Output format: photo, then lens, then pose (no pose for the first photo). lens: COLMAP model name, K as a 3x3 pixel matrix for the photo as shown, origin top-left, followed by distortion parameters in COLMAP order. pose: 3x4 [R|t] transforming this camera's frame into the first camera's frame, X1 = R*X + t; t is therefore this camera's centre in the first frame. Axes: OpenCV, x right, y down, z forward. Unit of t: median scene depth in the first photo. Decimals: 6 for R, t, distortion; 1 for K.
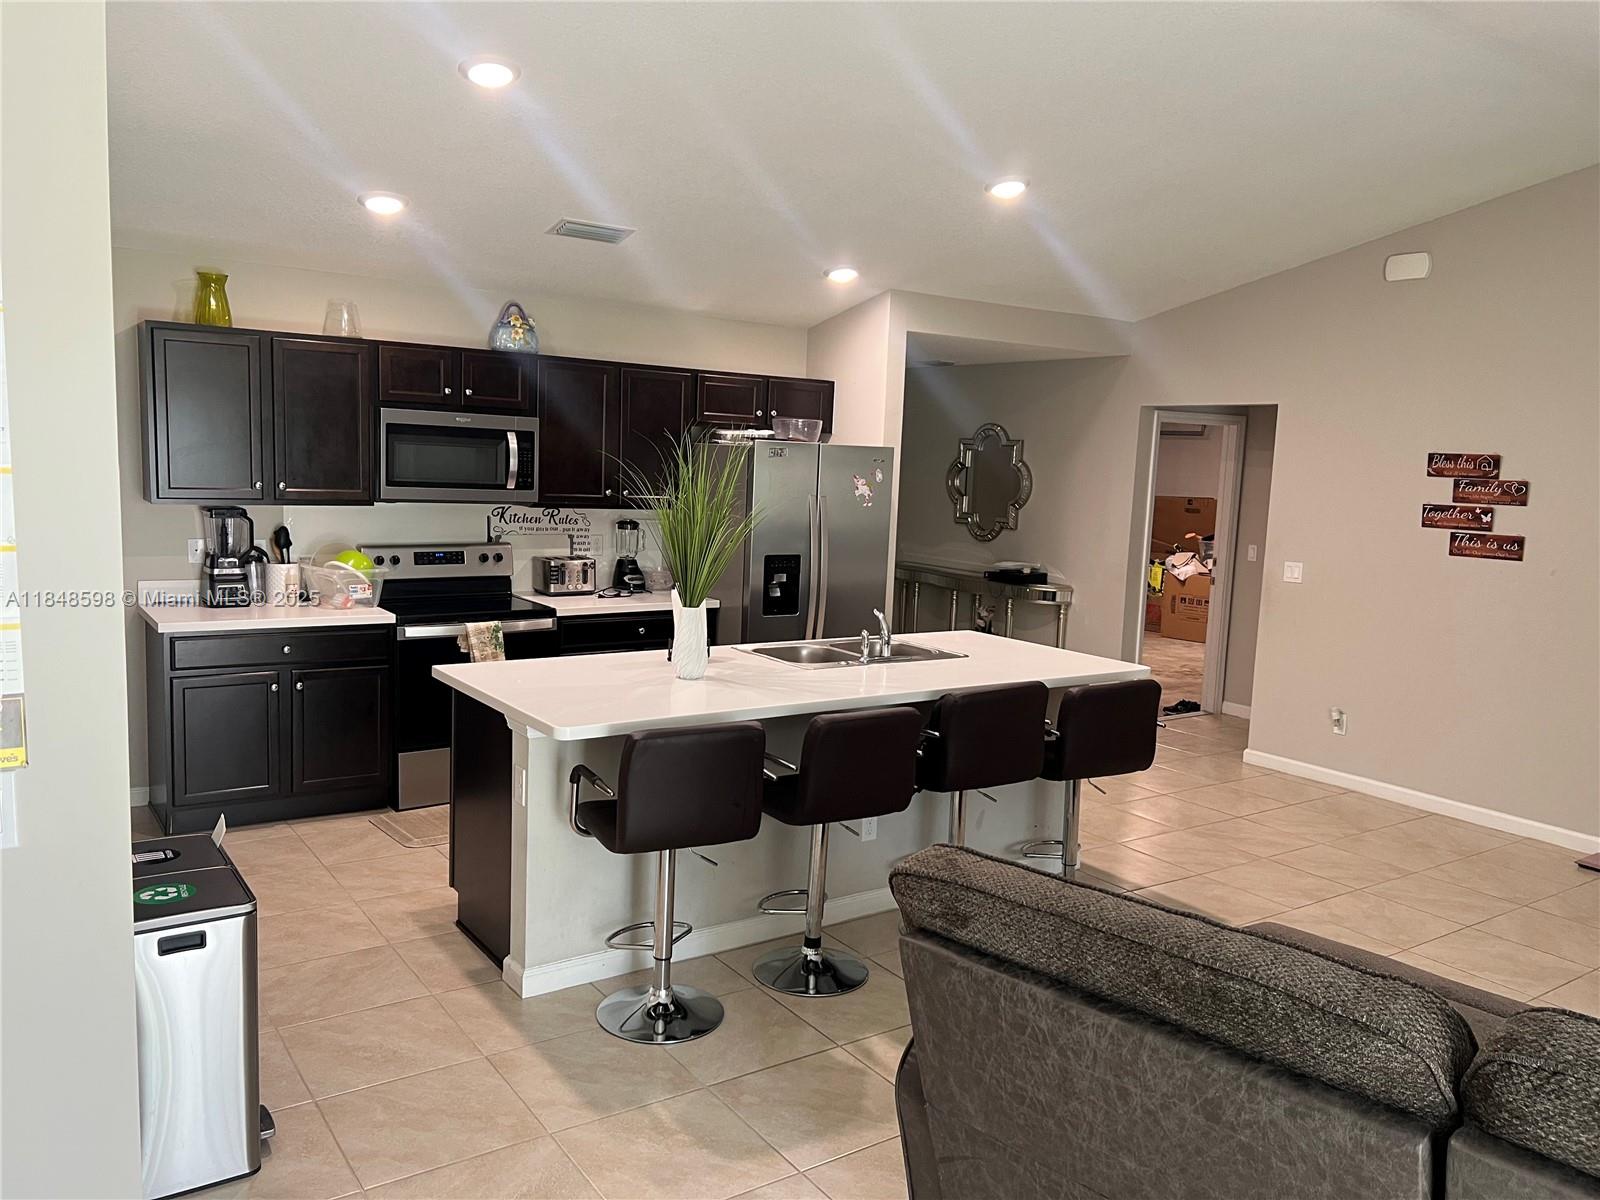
lens RADIAL K [[1214.8, 0, 810.0], [0, 1214.8, 603.7], [0, 0, 1]] dist [0.052136, -0.045159]
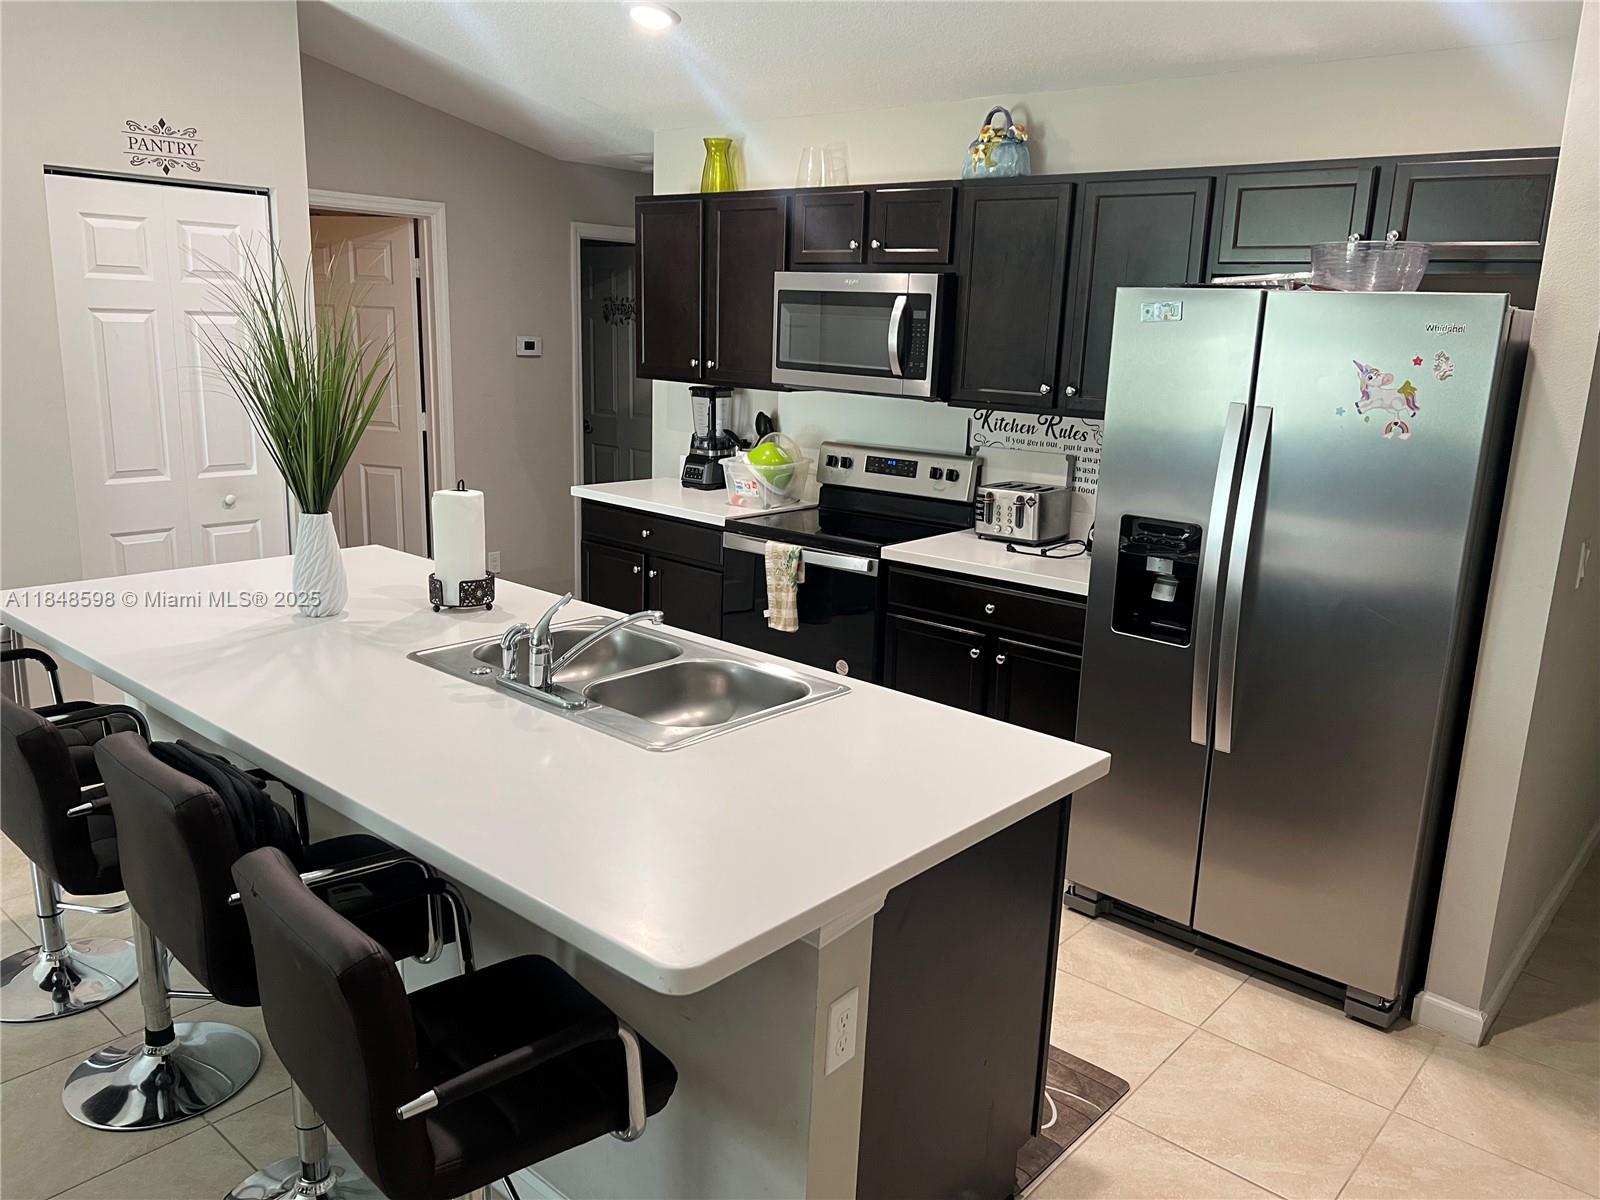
lens RADIAL K [[1214.8, 0, 810.0], [0, 1214.8, 603.7], [0, 0, 1]] dist [0.052136, -0.045159]
pose [[0.235385, 0.187405, -0.953663, 0.432945], [-0.142322, 0.977302, 0.156923, -0.064427], [0.961425, 0.098790, 0.256714, 0.732603]]
